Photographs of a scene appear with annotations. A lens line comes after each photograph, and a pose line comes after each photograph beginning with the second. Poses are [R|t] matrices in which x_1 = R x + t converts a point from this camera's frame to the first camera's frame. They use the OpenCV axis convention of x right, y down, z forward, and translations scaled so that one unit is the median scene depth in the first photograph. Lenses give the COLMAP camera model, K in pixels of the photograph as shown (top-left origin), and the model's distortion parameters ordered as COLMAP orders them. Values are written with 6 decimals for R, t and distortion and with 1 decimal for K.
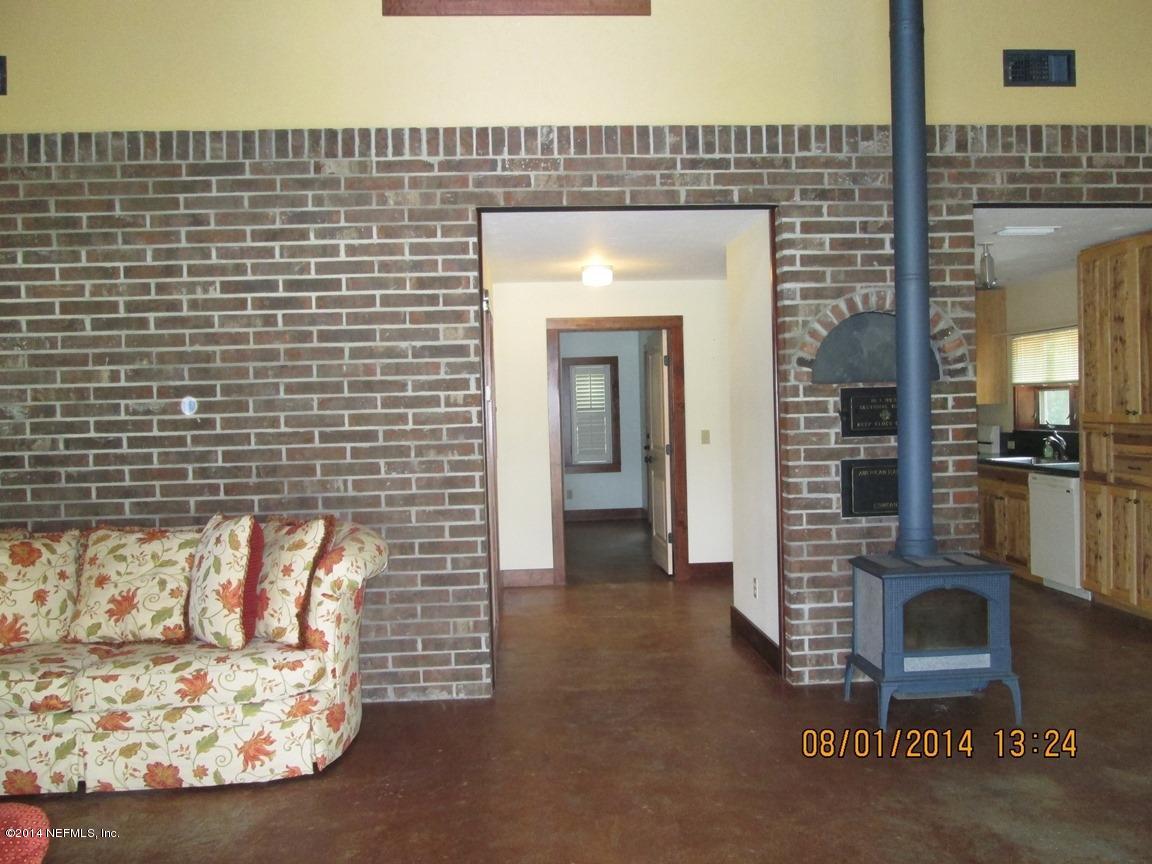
lens RADIAL K [[959.6, 0, 576.7], [0, 959.6, 429.4], [0, 0, 1]] dist [-0.035926, 0.015017]
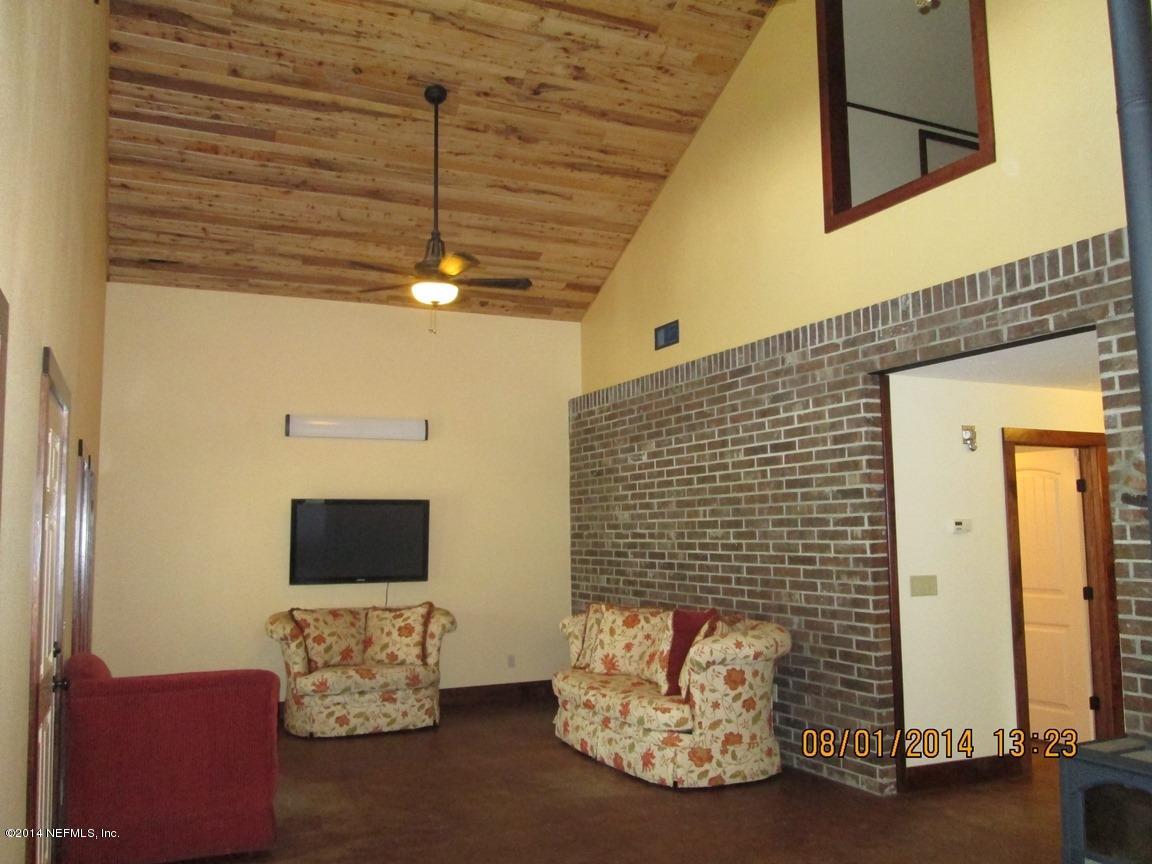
lens RADIAL K [[959.6, 0, 576.9], [0, 959.6, 432.1], [0, 0, 1]] dist [-0.035926, 0.015017]
pose [[0.368984, -0.074156, -0.926473, 0.873074], [-0.019286, 0.995987, -0.087401, -0.047107], [0.929236, 0.050117, 0.366073, 0.228234]]
